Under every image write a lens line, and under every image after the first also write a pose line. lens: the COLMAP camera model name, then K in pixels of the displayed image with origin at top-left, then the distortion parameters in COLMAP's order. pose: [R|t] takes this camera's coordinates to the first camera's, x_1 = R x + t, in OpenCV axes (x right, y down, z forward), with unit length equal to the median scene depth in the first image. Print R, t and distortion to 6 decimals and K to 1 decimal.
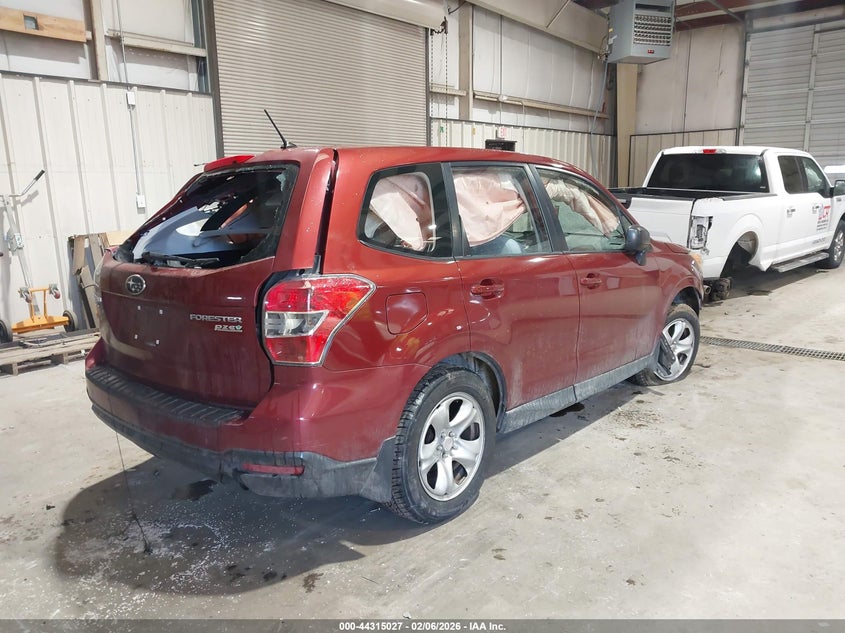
lens RADIAL K [[647.0, 0, 427.0], [0, 647.0, 317.8], [0, 0, 1]] dist [0.003950, -0.009537]
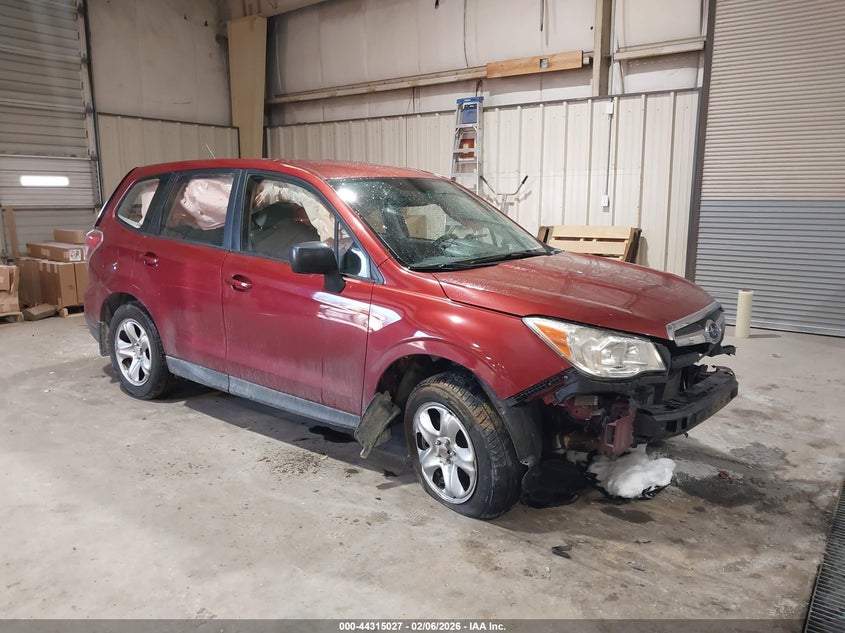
lens RADIAL K [[647.0, 0, 429.5], [0, 647.0, 315.0], [0, 0, 1]] dist [0.003950, -0.009537]
pose [[0.083905, 0.201279, -0.975934, 1.095202], [-0.199558, 0.962941, 0.181443, -0.217799], [0.976287, 0.179531, 0.120962, 1.000185]]
